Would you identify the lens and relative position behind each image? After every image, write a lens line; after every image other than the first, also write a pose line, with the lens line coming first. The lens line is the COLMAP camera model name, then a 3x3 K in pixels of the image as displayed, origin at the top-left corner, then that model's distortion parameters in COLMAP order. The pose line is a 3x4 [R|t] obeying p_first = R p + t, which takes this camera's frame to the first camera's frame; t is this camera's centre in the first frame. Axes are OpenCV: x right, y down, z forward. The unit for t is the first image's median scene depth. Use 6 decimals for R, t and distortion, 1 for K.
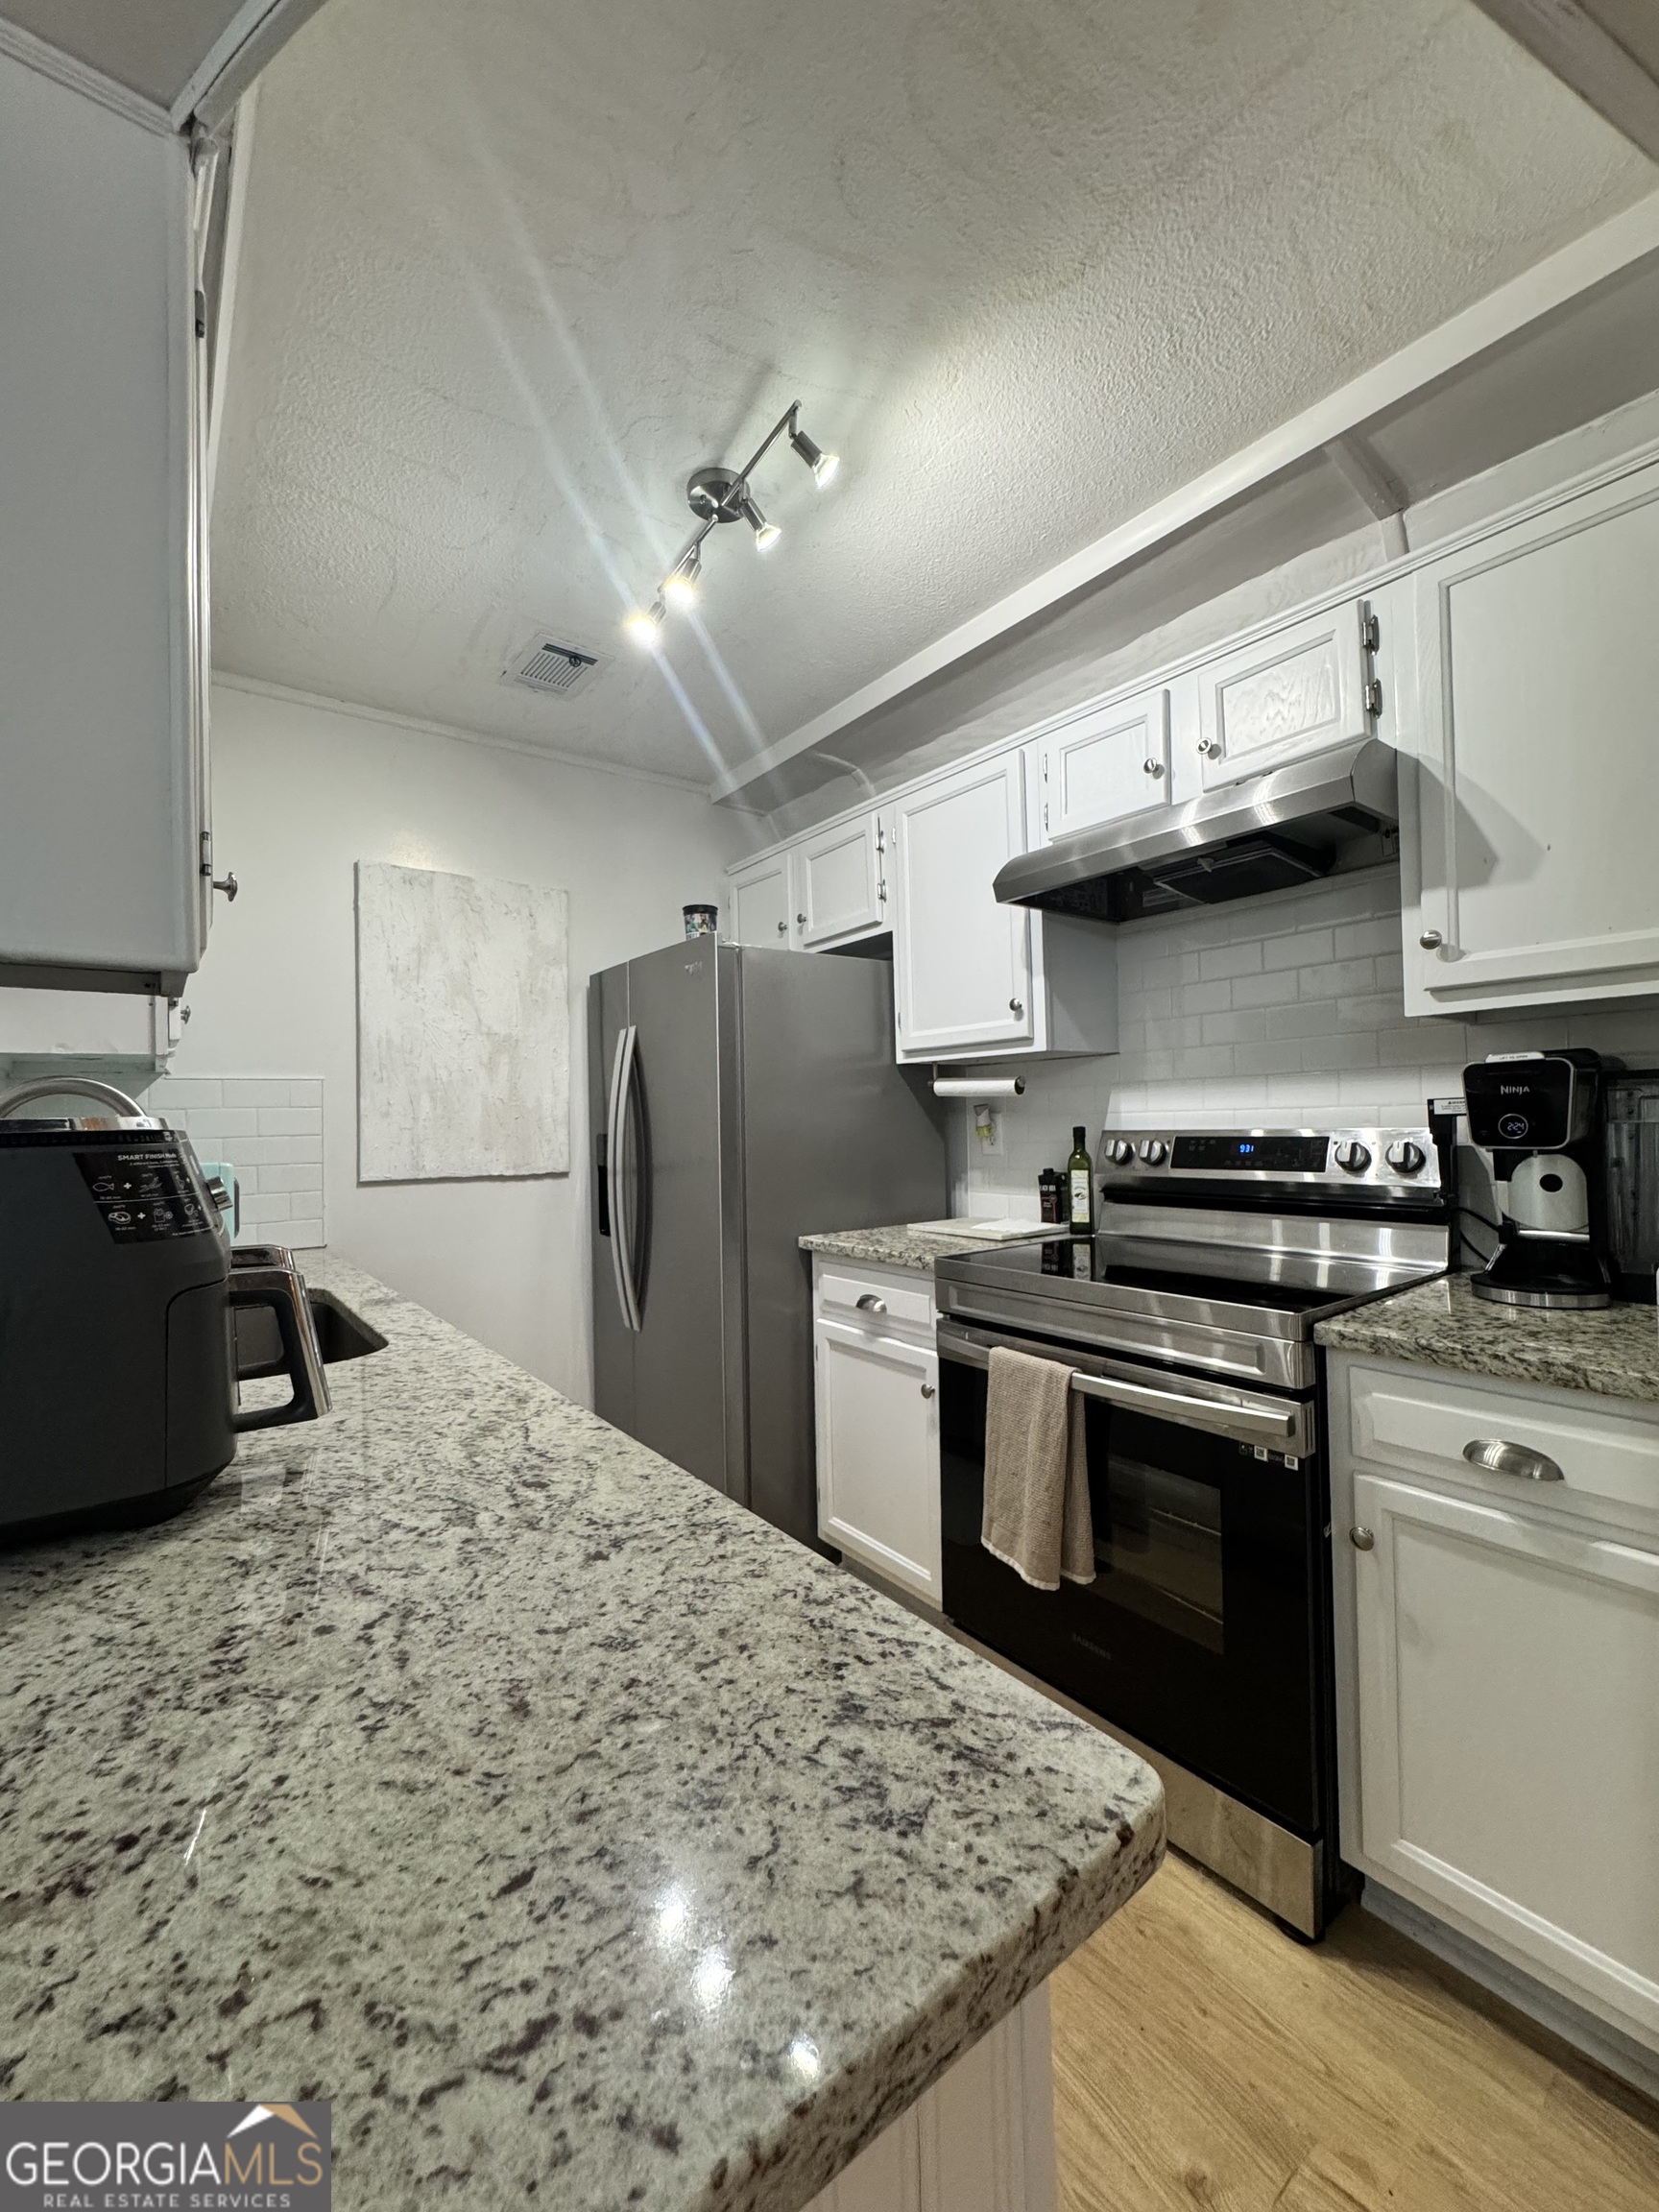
lens RADIAL K [[888.8, 0, 829.0], [0, 888.8, 1107.5], [0, 0, 1]] dist [-0.006365, 0.001735]
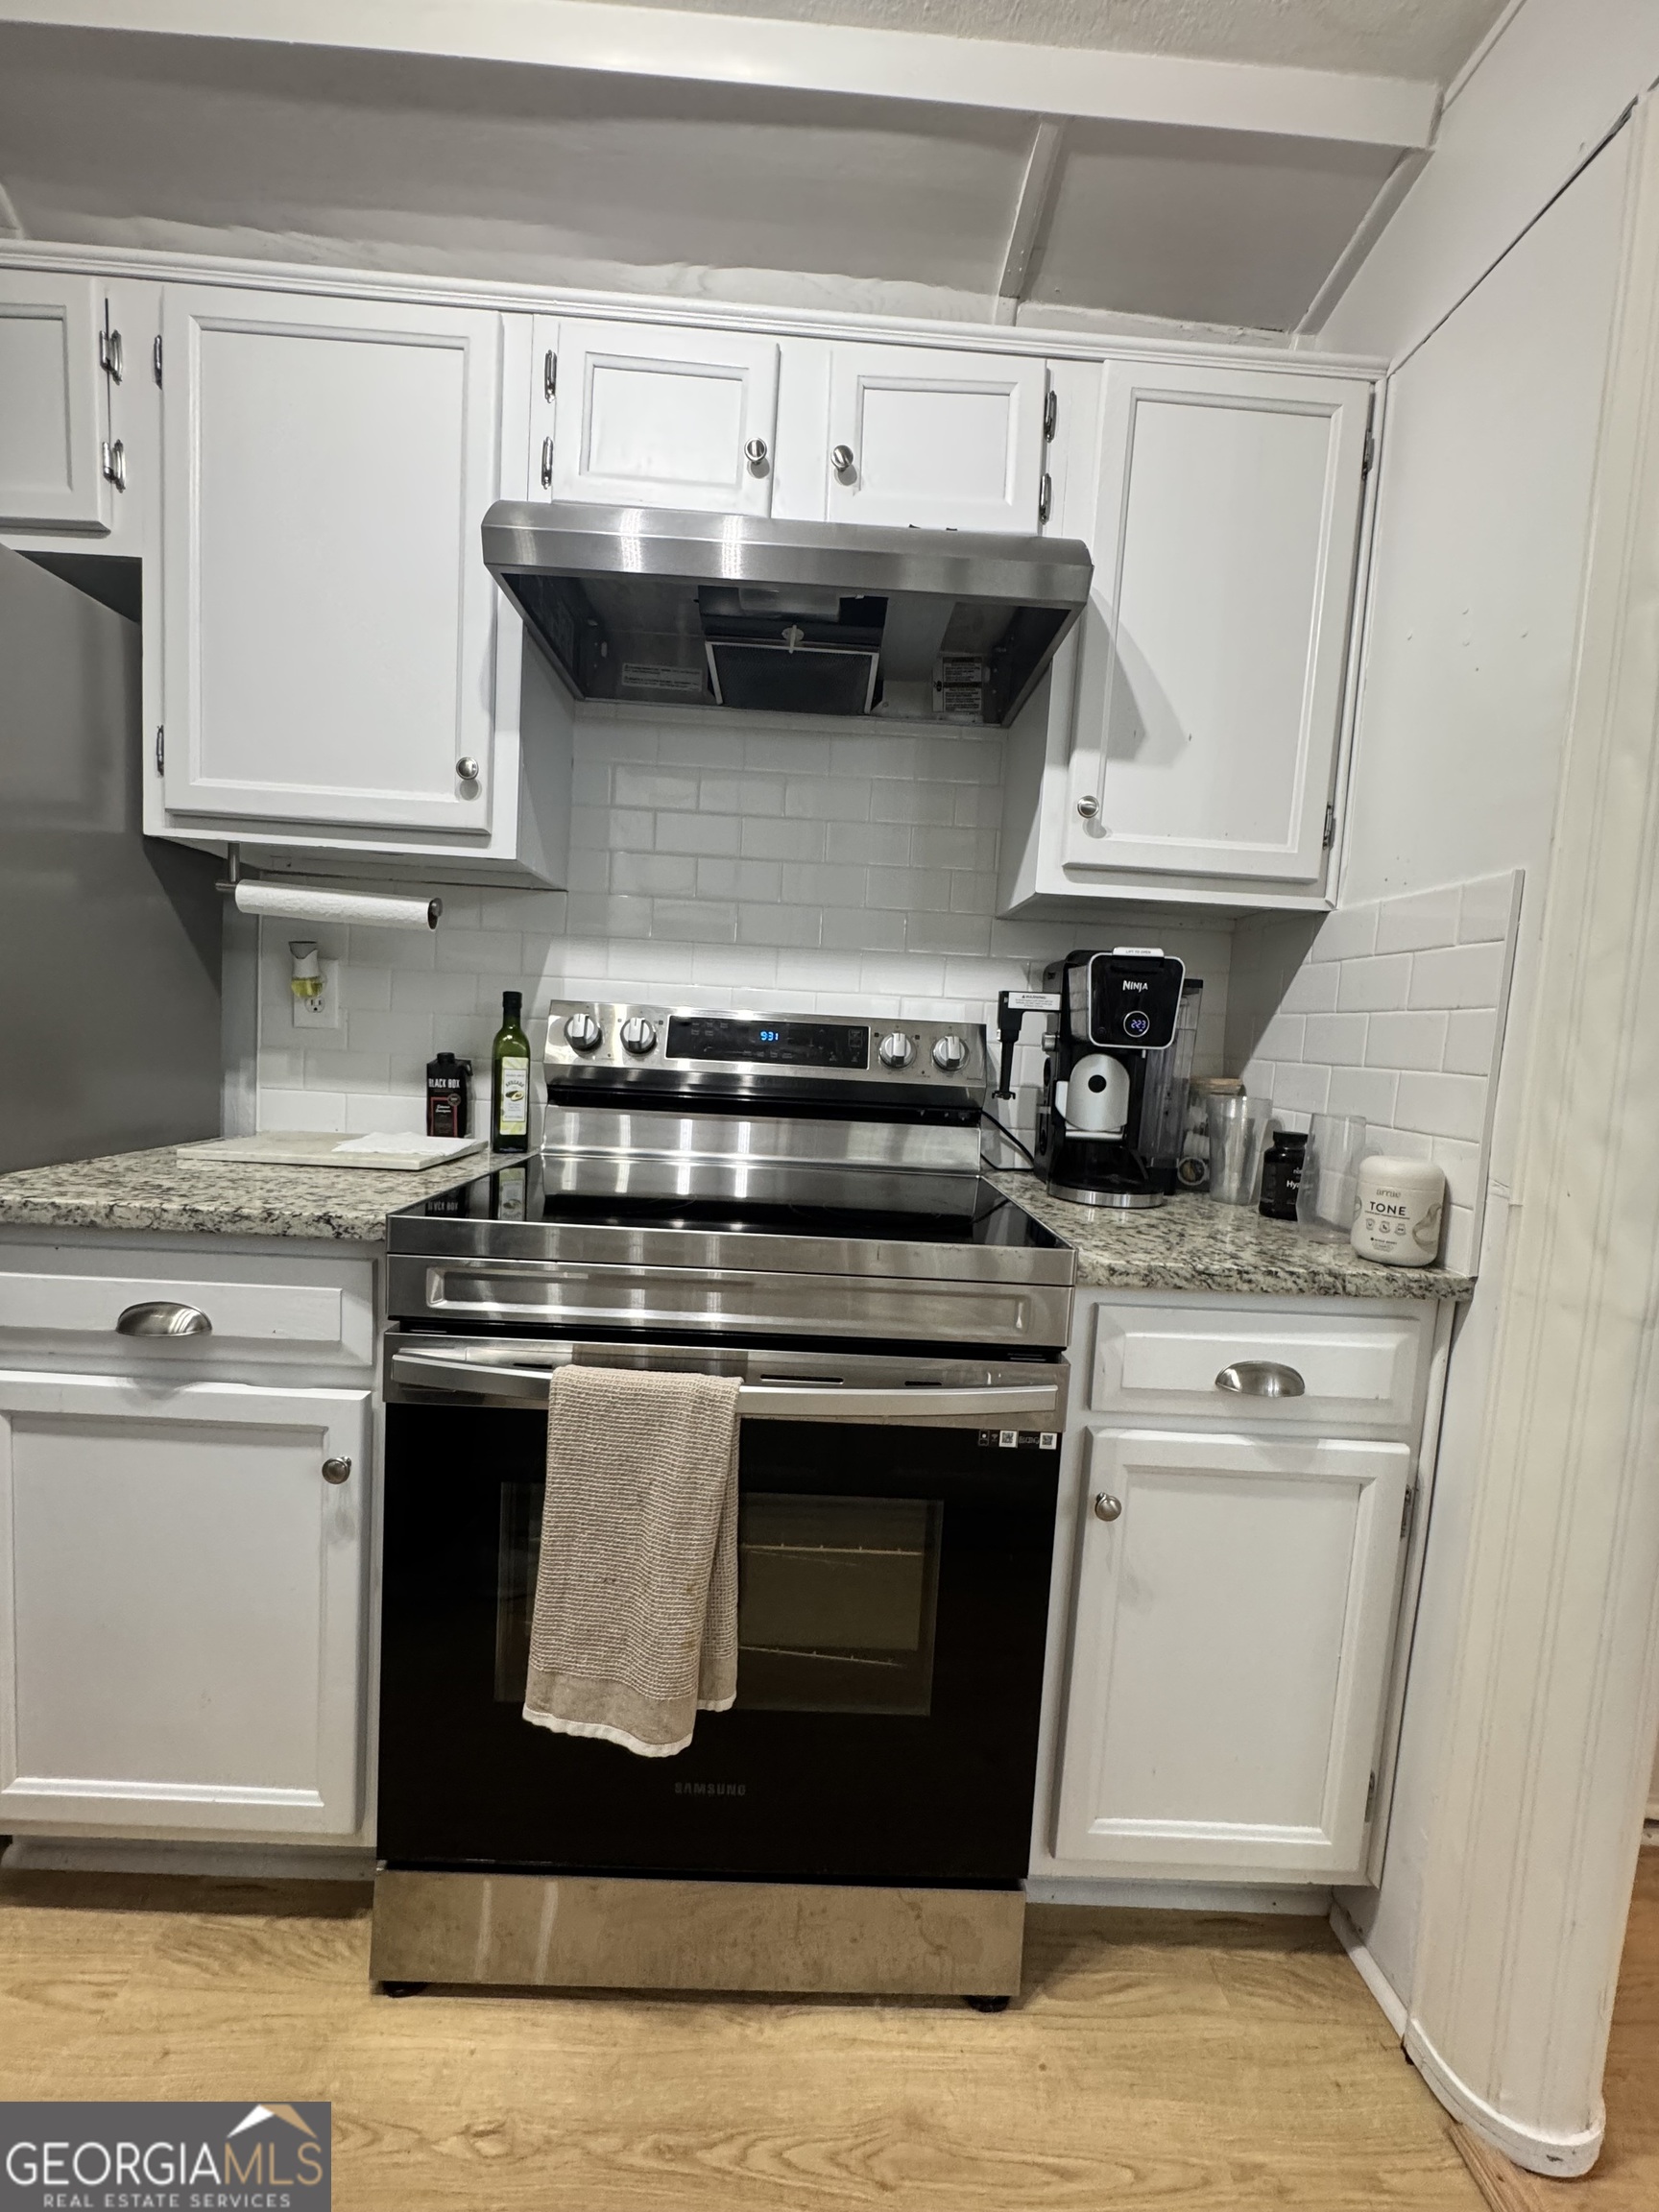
lens RADIAL K [[888.8, 0, 827.6], [0, 888.8, 1108.3], [0, 0, 1]] dist [-0.006365, 0.001735]
pose [[0.582377, -0.008678, 0.812872, -0.179133], [-0.082164, 0.994194, 0.069479, 0.064220], [-0.808756, -0.107252, 0.578283, 0.625166]]
